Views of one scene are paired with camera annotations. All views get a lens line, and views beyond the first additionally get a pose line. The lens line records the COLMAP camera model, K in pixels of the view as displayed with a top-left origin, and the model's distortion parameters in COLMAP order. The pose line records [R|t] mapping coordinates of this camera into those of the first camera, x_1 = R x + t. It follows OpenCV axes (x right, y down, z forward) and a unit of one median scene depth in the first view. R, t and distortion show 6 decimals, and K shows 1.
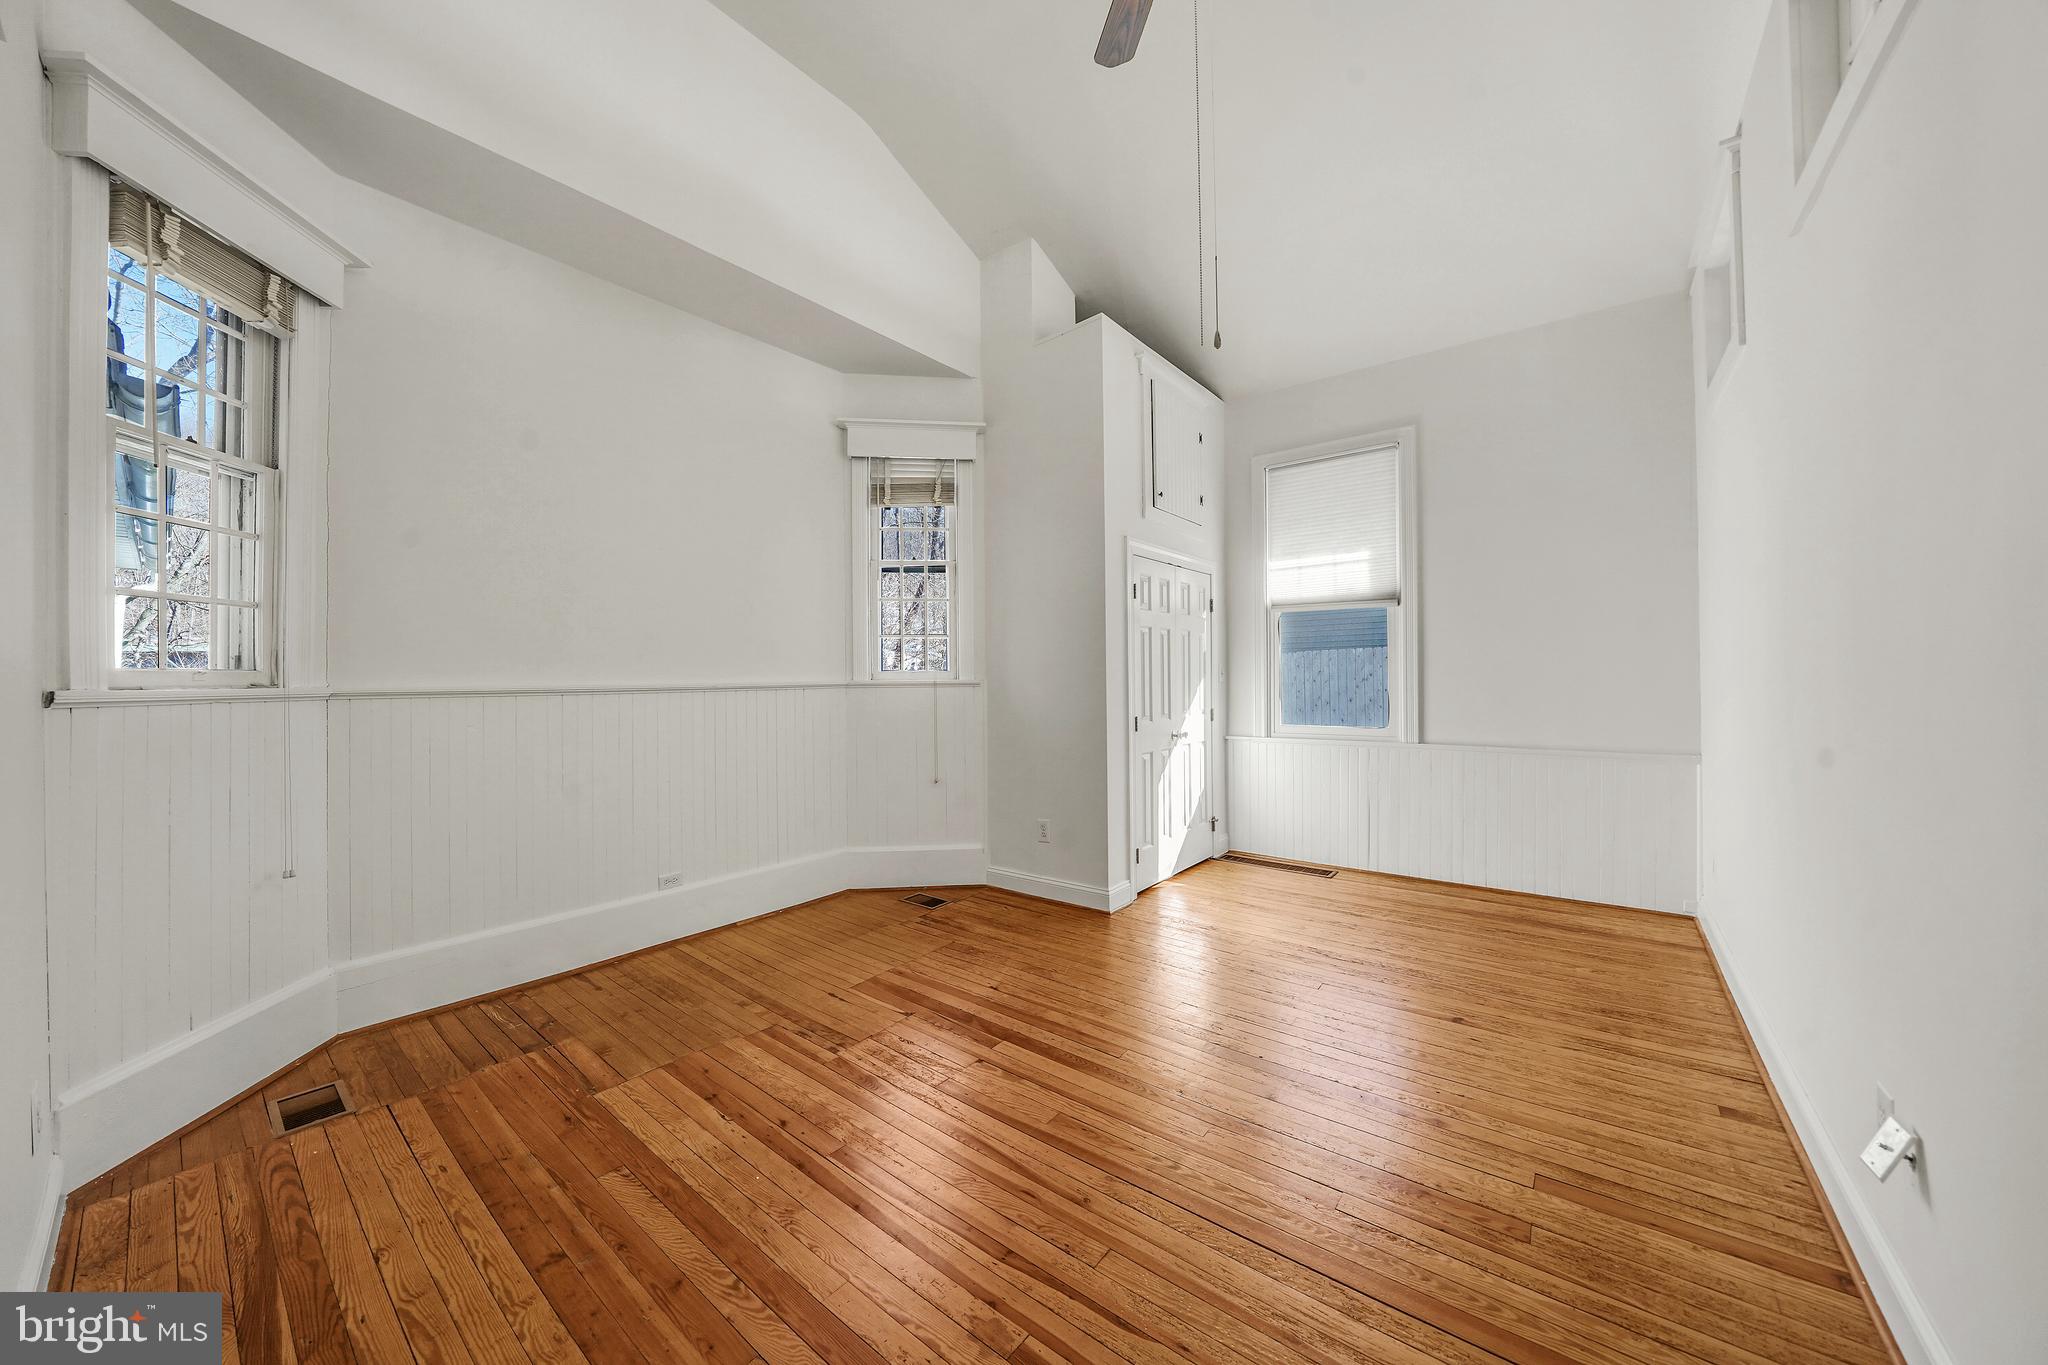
lens RADIAL K [[707.7, 0, 1017.7], [0, 707.7, 679.9], [0, 0, 1]] dist [-0.016477, 0.000208]
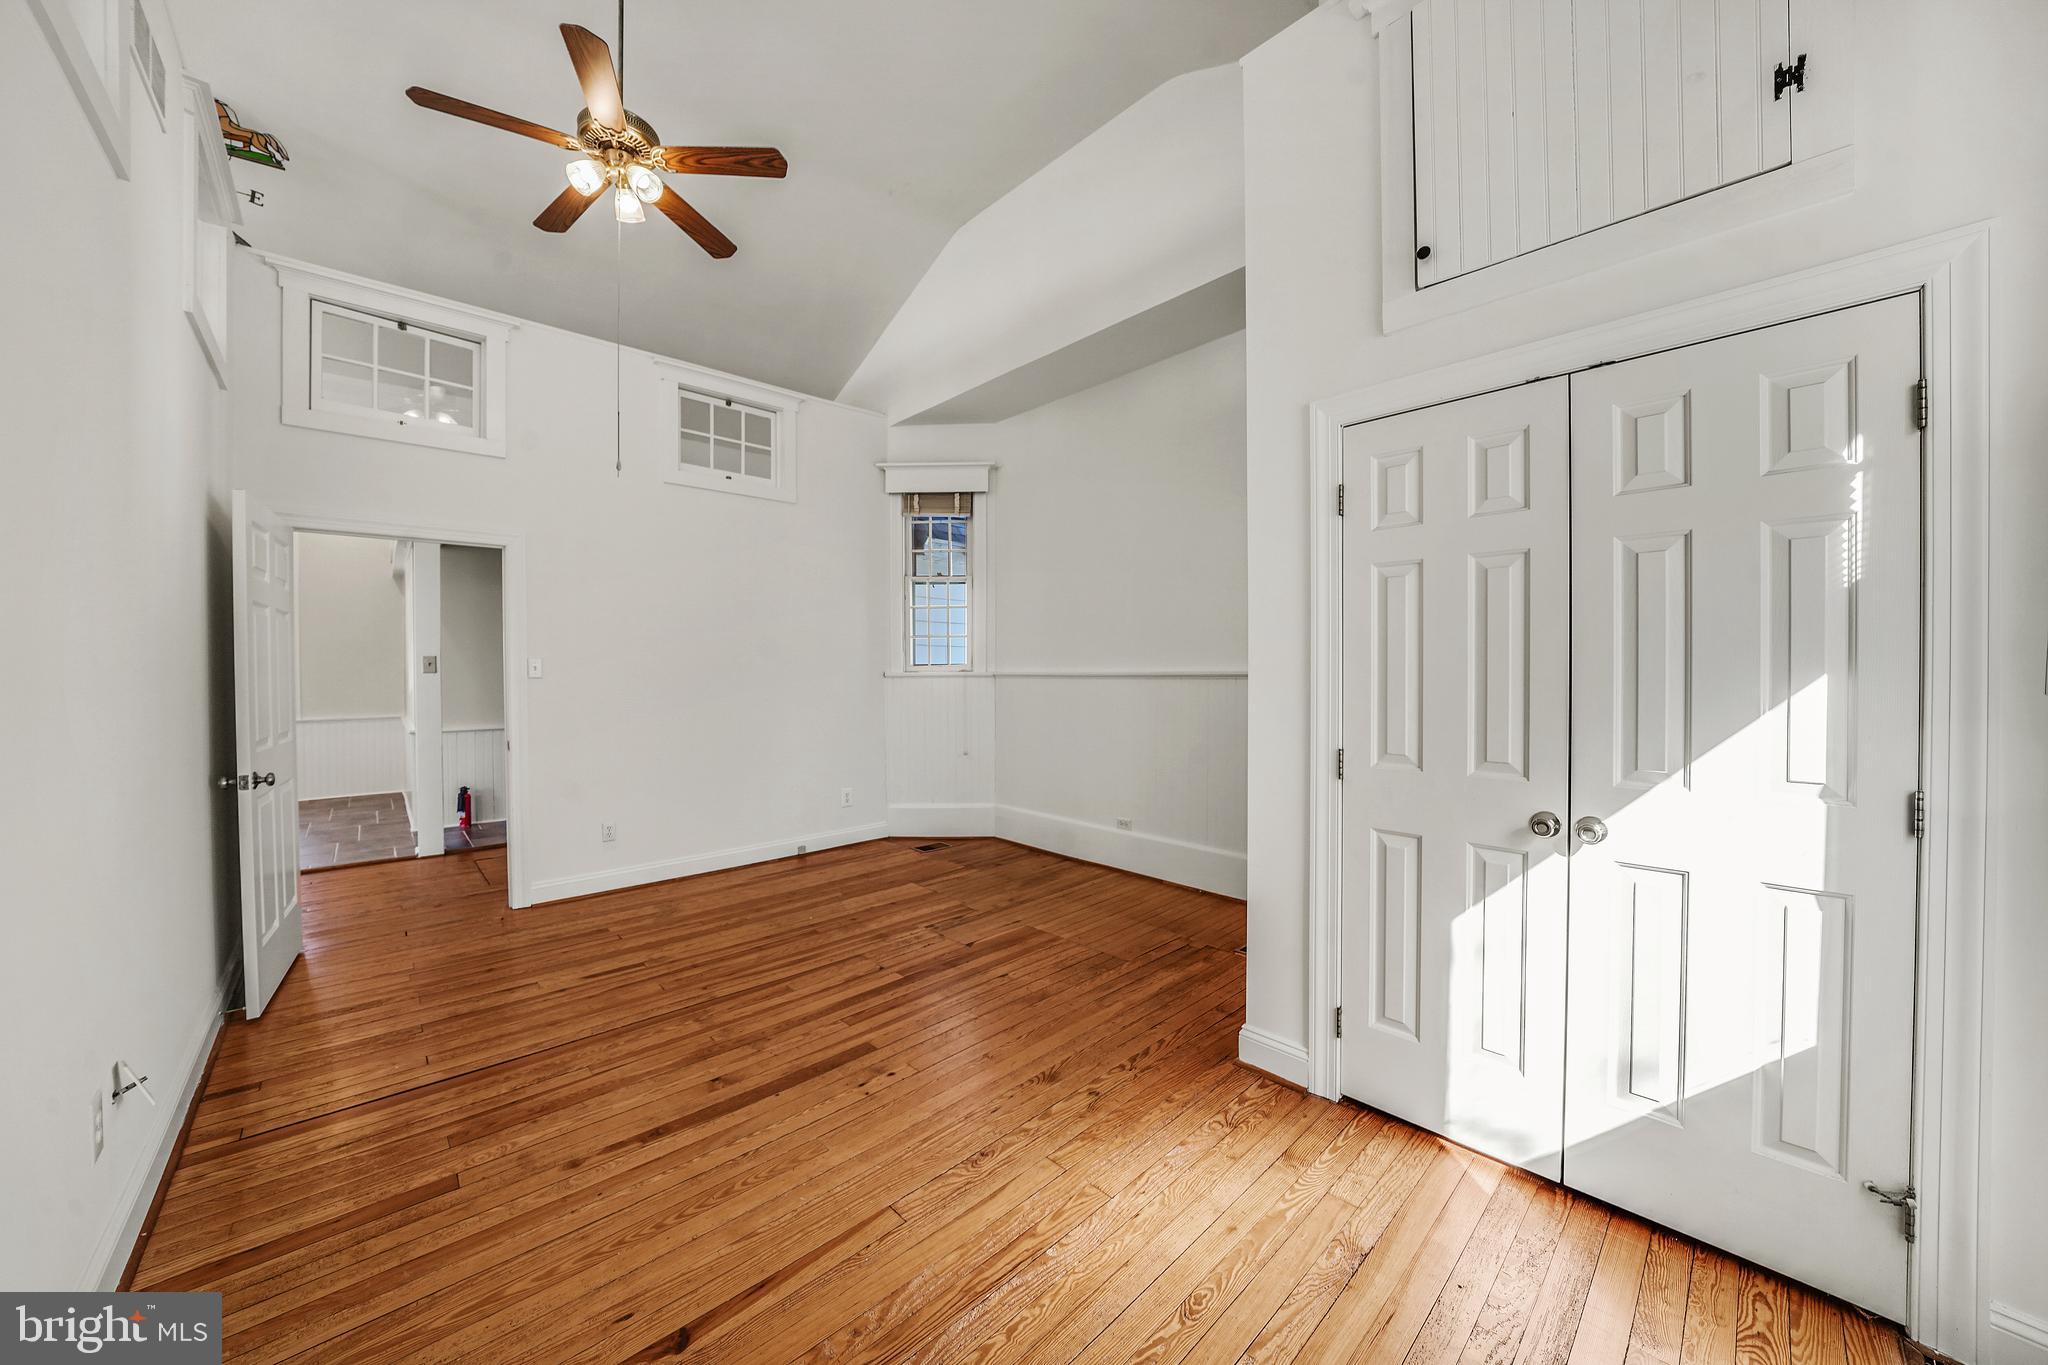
lens RADIAL K [[707.7, 0, 1017.7], [0, 707.7, 679.9], [0, 0, 1]] dist [-0.016477, 0.000208]
pose [[-0.140454, 0.024266, -0.989790, 1.042797], [0.006472, 0.999701, 0.023591, -0.015265], [0.990066, -0.003093, -0.140570, 1.263421]]
